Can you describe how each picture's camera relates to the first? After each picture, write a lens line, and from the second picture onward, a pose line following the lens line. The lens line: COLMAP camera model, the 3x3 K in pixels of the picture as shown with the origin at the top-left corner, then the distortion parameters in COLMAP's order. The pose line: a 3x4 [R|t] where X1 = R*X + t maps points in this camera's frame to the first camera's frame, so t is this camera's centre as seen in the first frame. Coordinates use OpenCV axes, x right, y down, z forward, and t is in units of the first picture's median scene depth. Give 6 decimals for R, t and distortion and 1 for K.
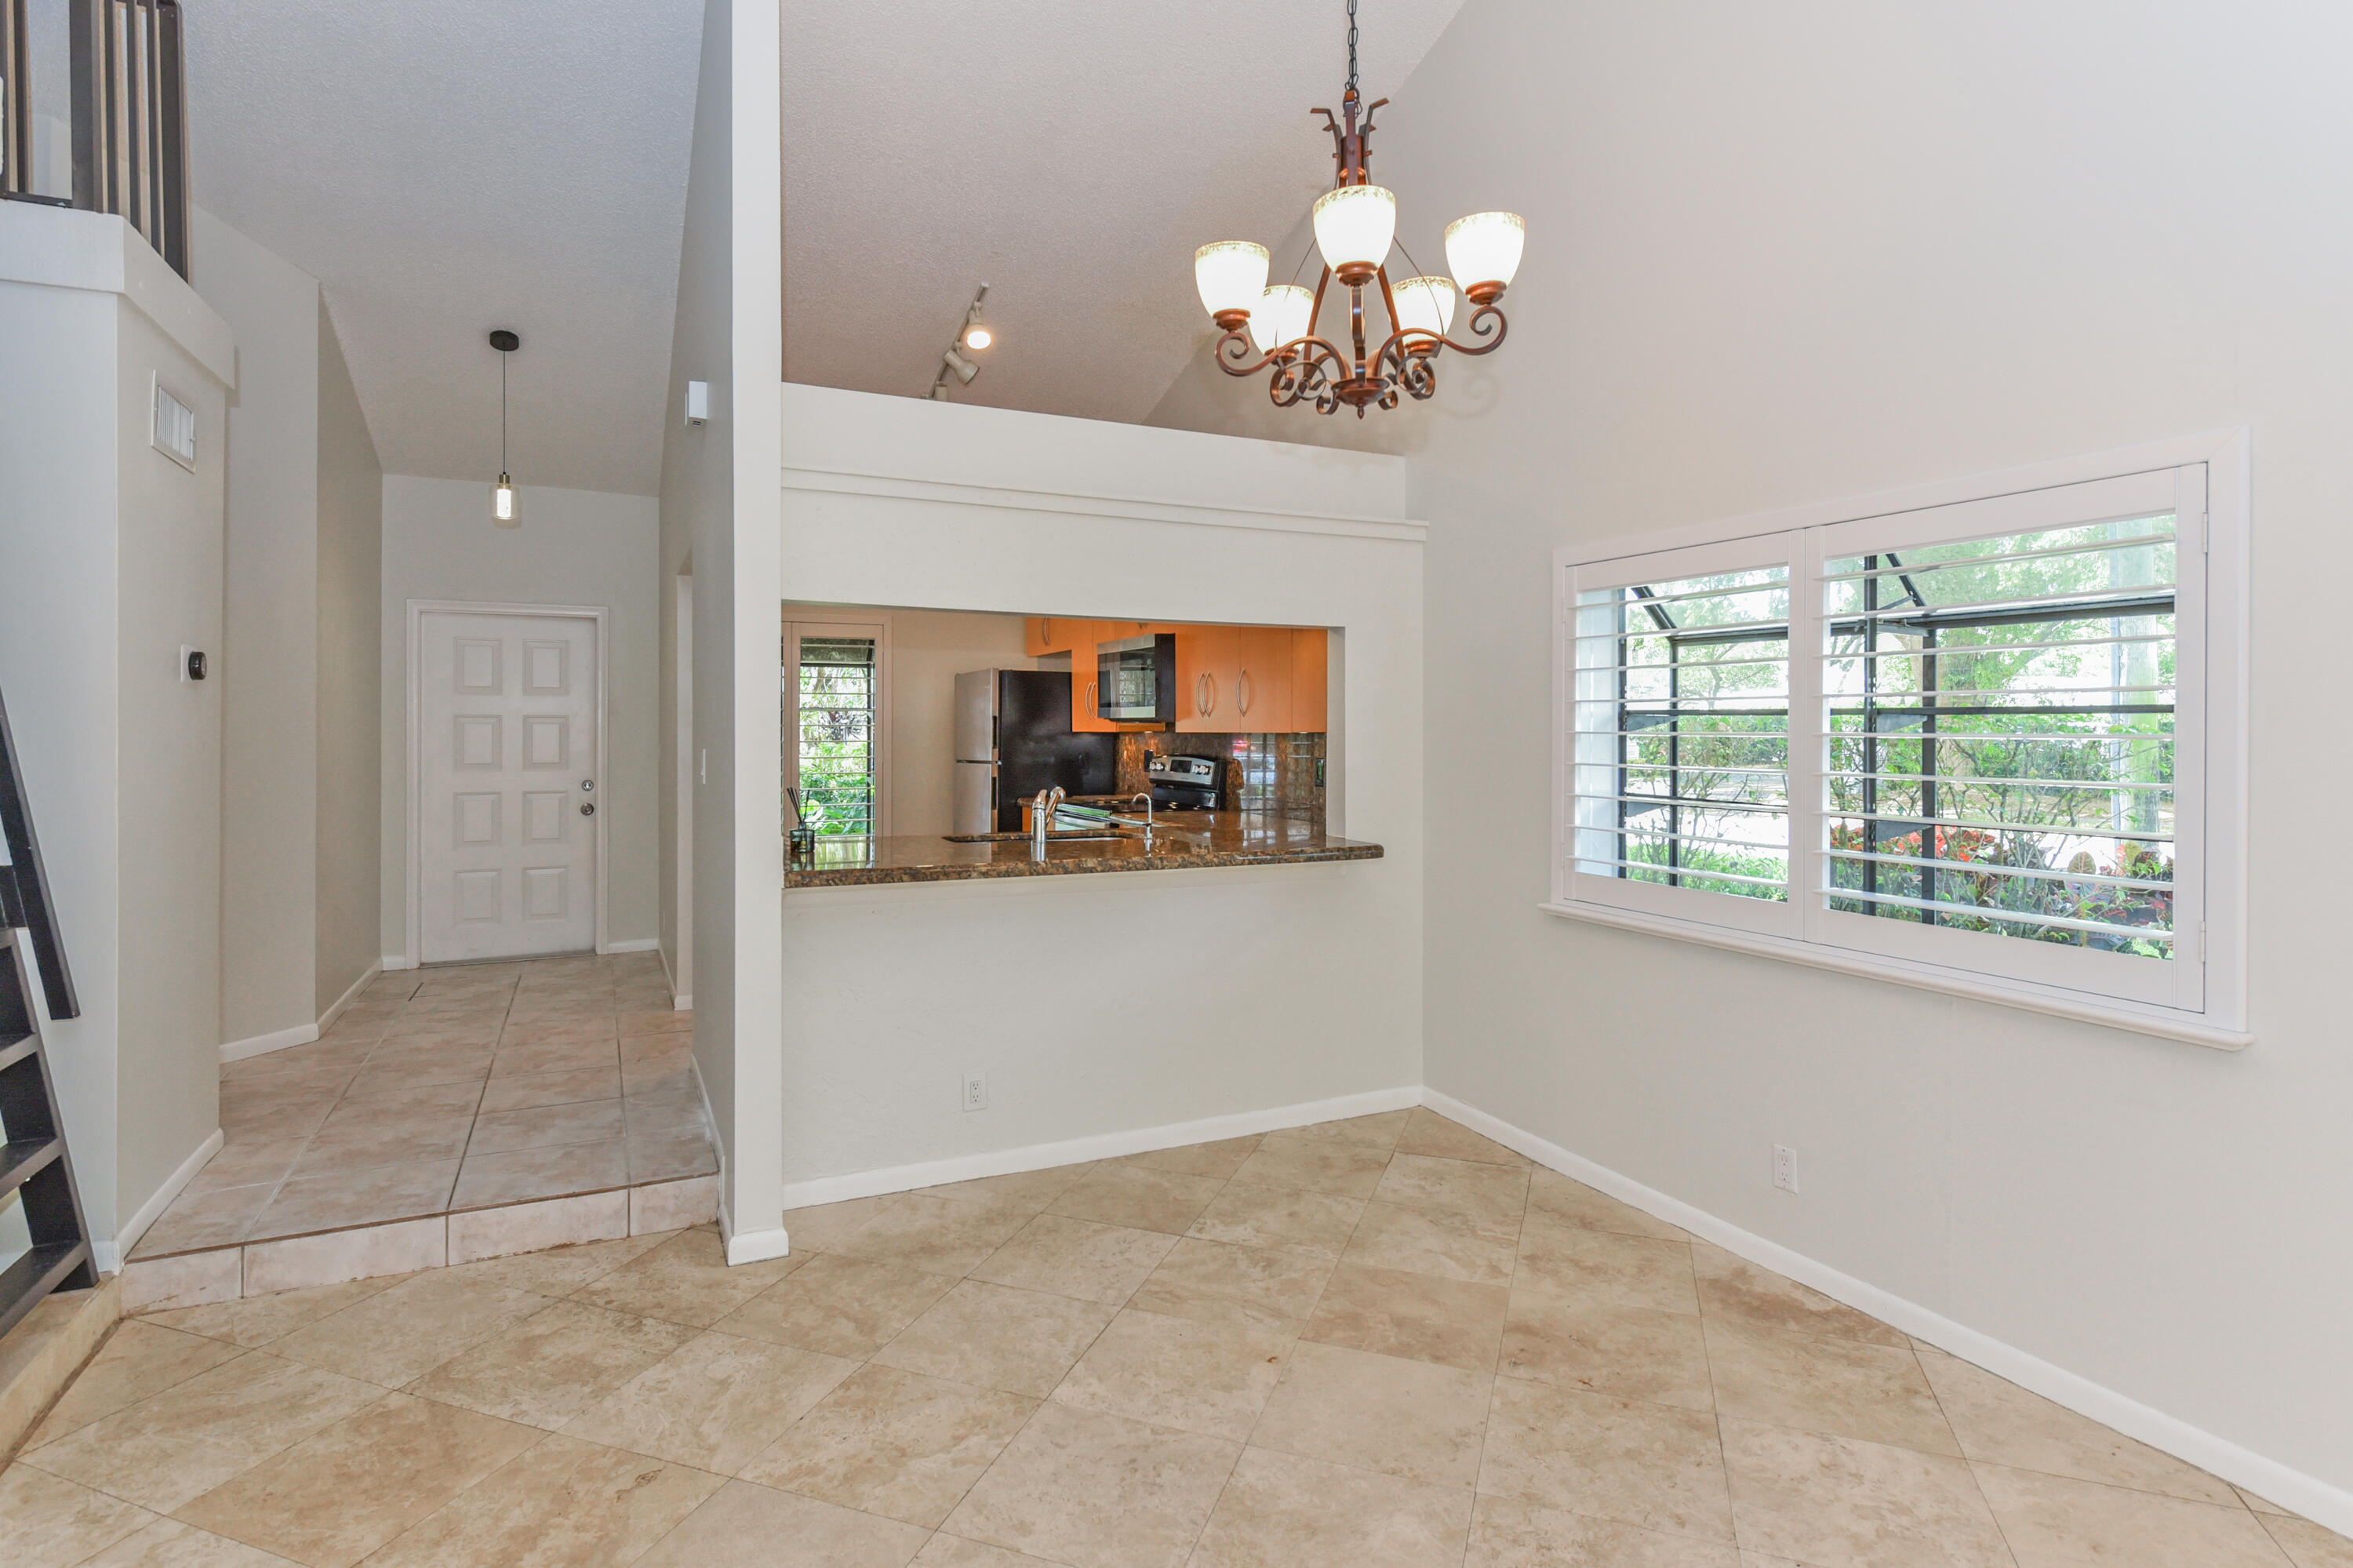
lens RADIAL K [[1195.9, 0, 1154.6], [0, 1195.9, 725.7], [0, 0, 1]] dist [0.005412, -0.002366]
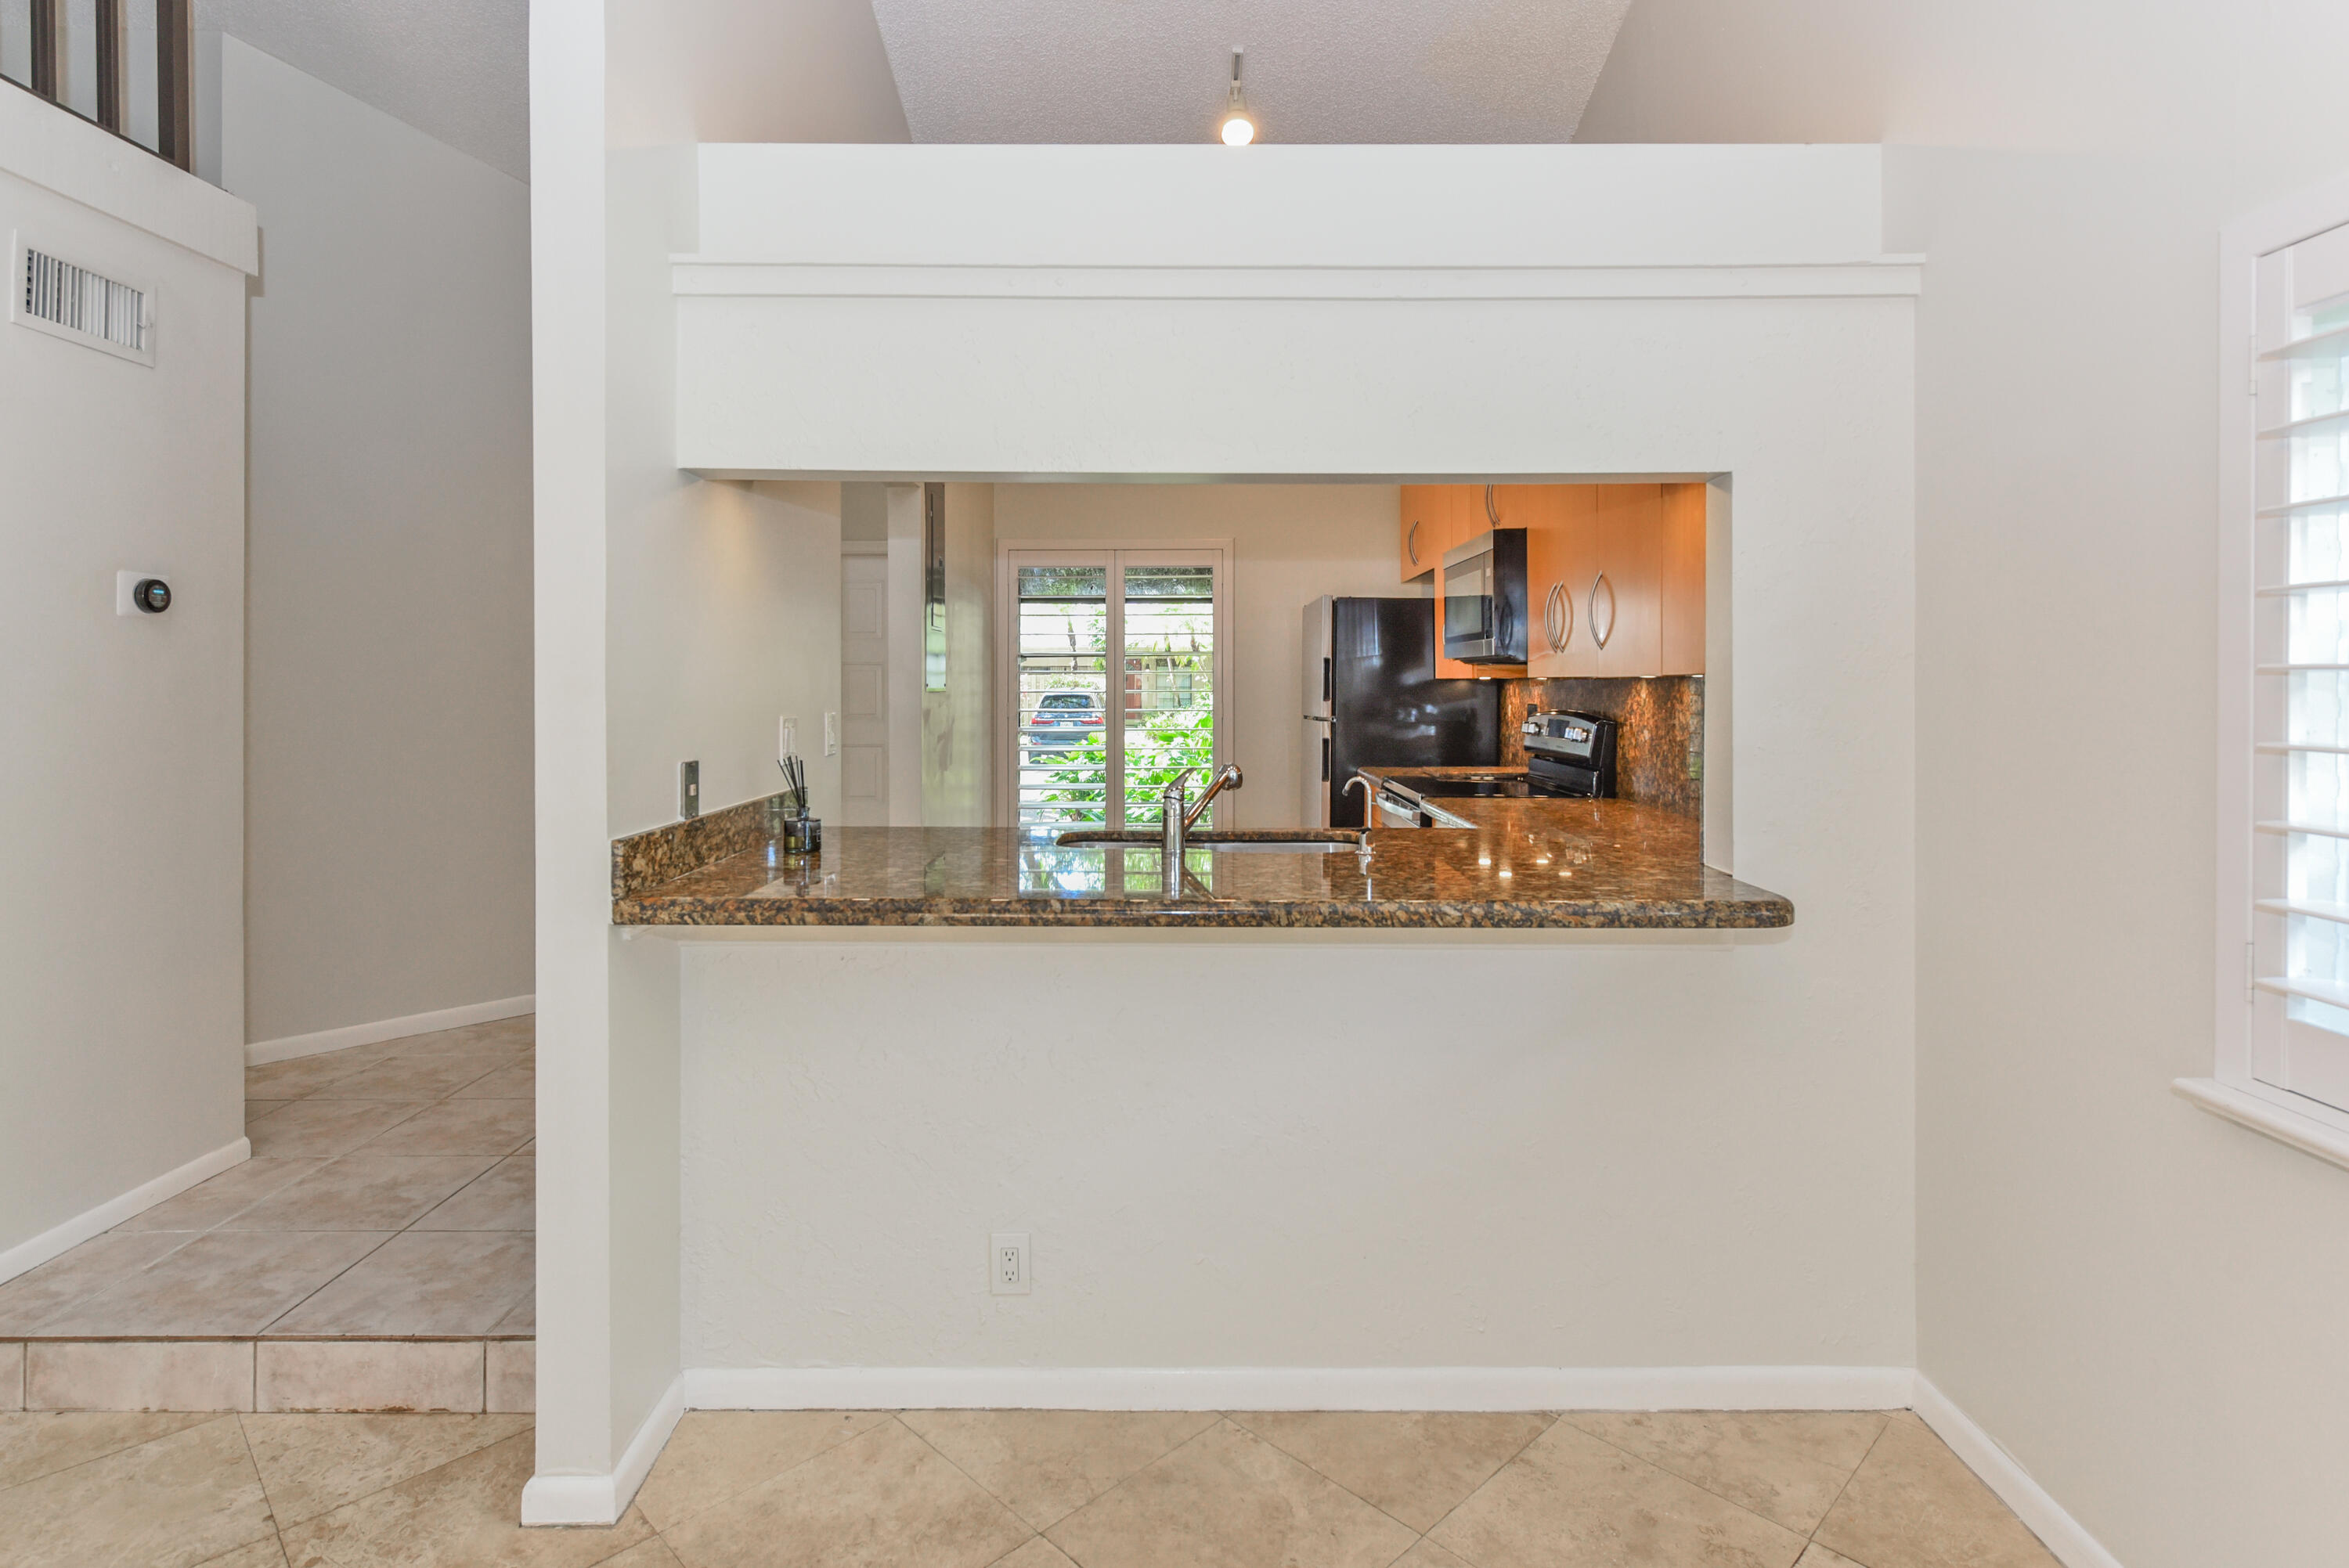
lens RADIAL K [[1193.7, 0, 1178.1], [0, 1193.7, 677.5], [0, 0, 1]] dist [0.005412, -0.002366]
pose [[0.906039, -0.002224, -0.423188, 0.219143], [0.002635, 0.999996, 0.000386, 0.008472], [0.423185, -0.001465, 0.906042, 0.573415]]
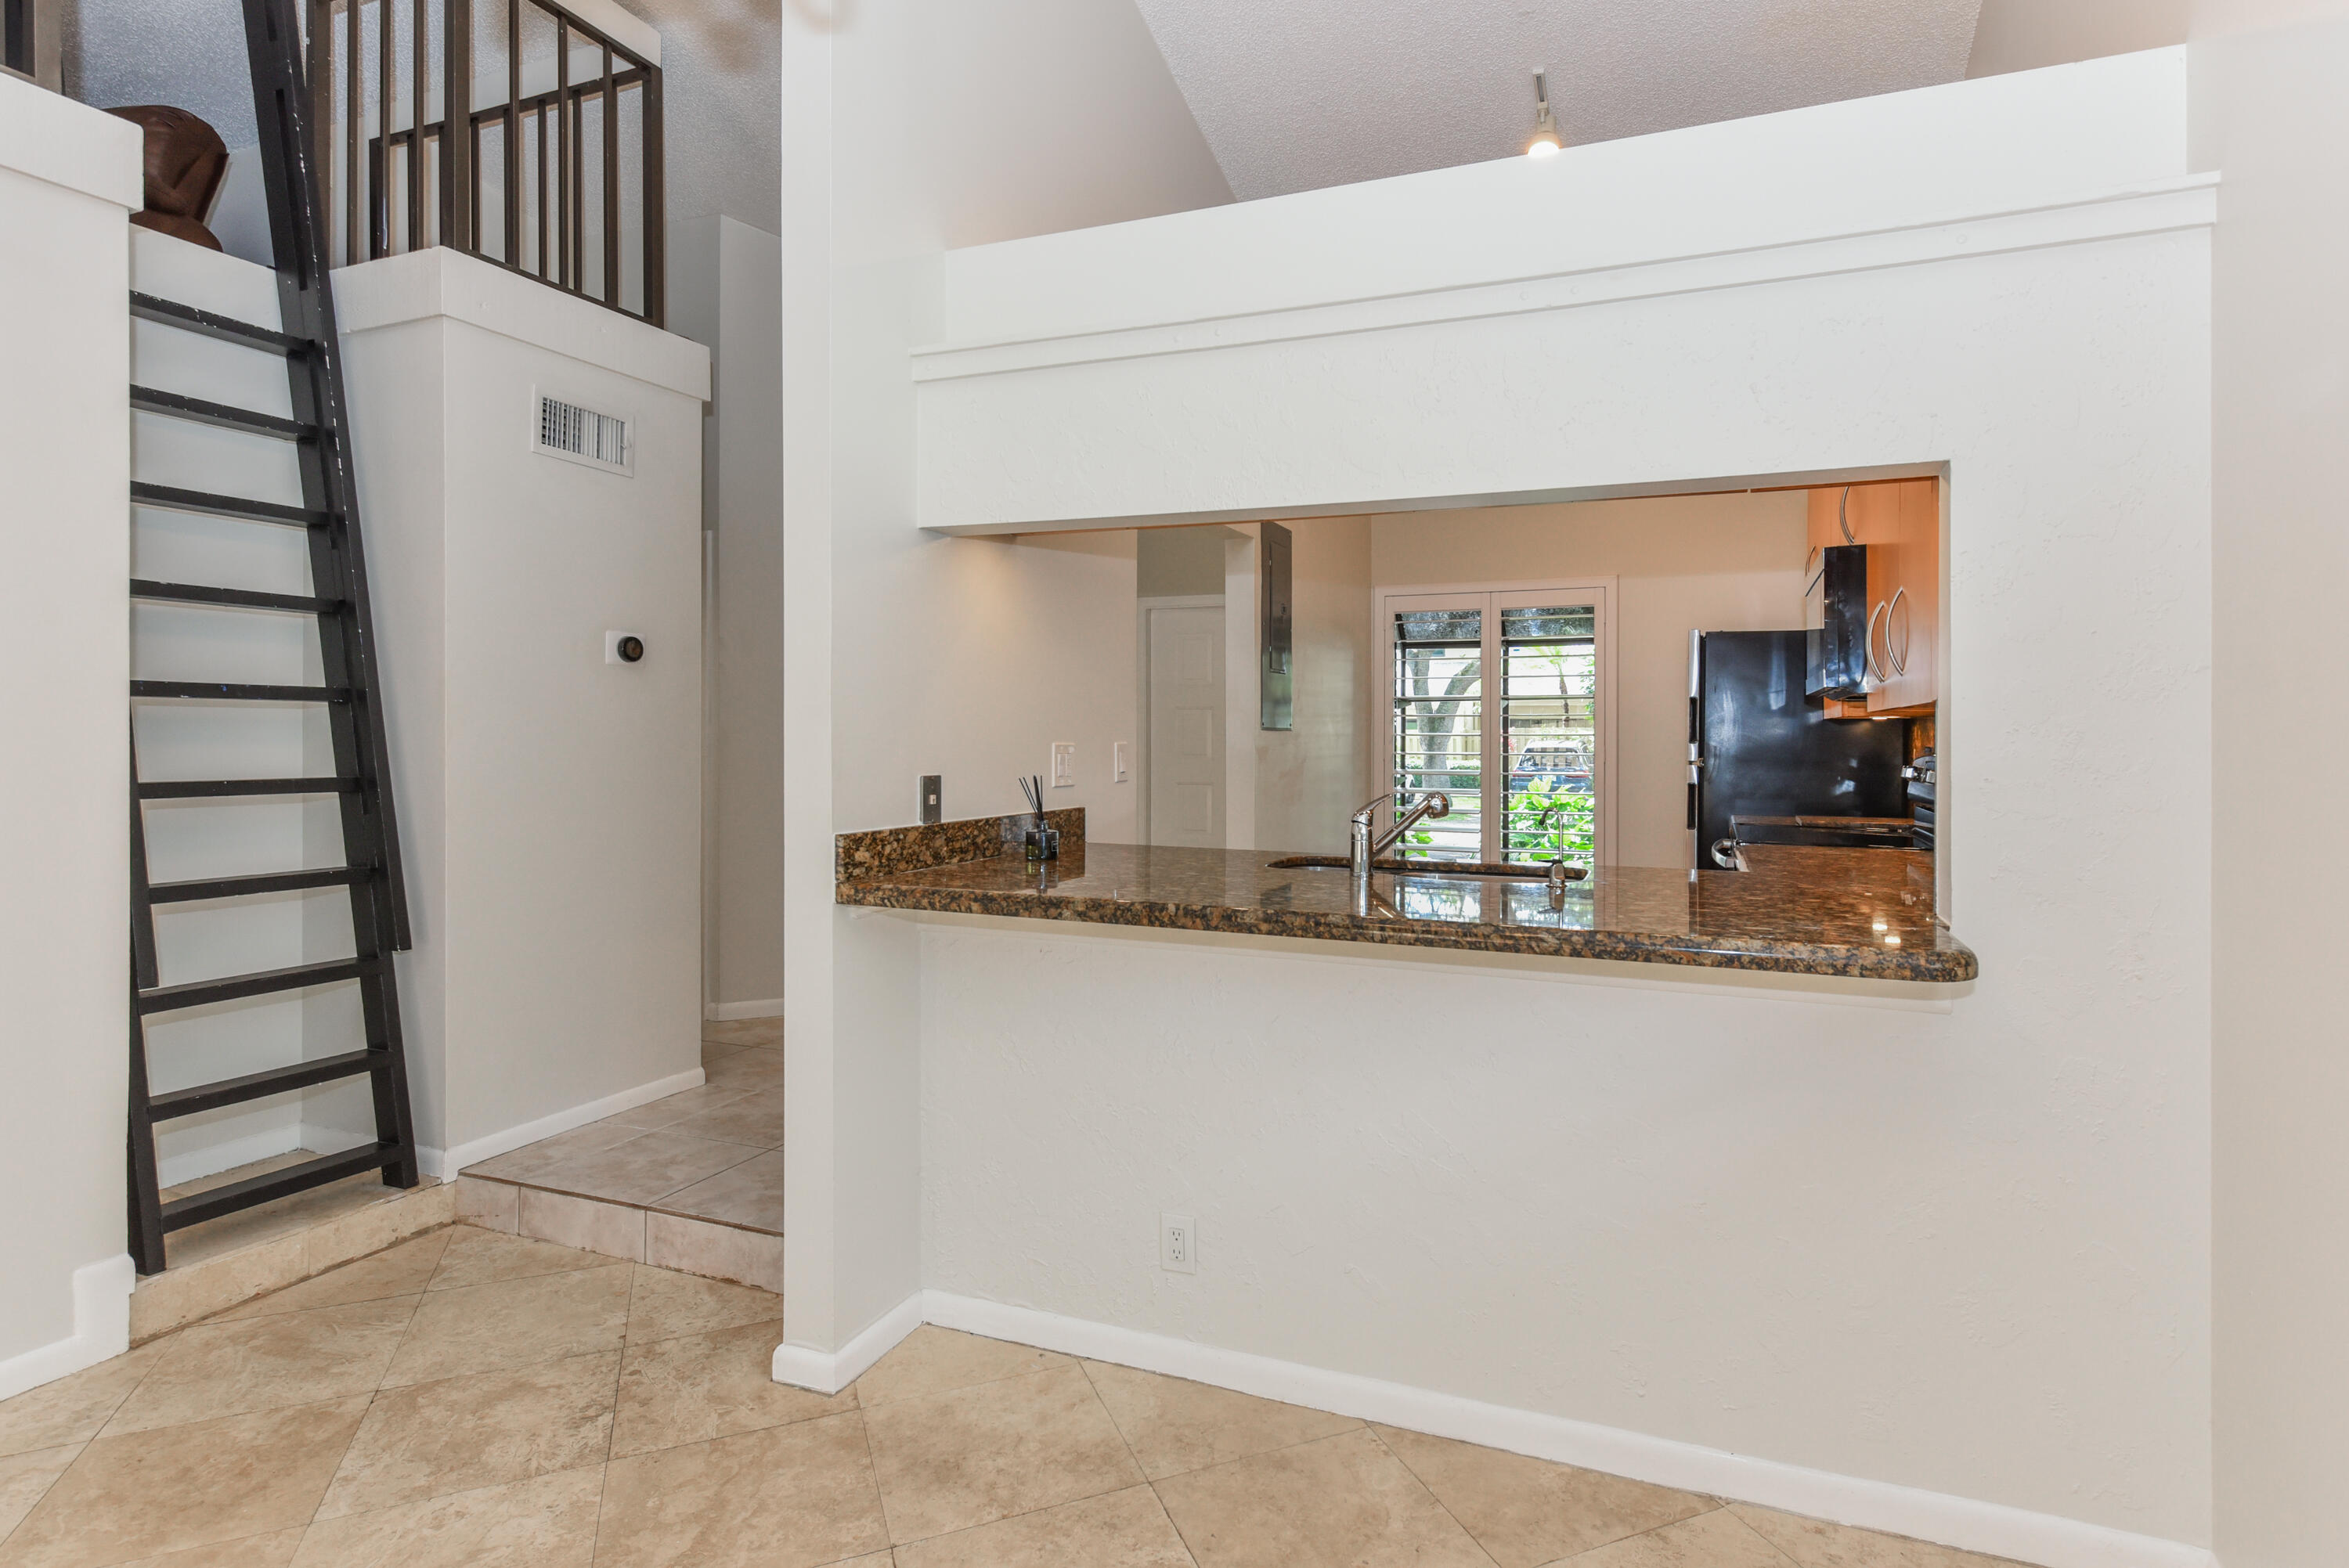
lens RADIAL K [[1193.7, 0, 1238.3], [0, 1193.7, 726.9], [0, 0, 1]] dist [0.005412, -0.002366]
pose [[0.692134, -0.003029, -0.721763, 0.417200], [0.000247, 0.999992, -0.003960, 0.027740], [0.721769, 0.002563, 0.692129, 0.671883]]
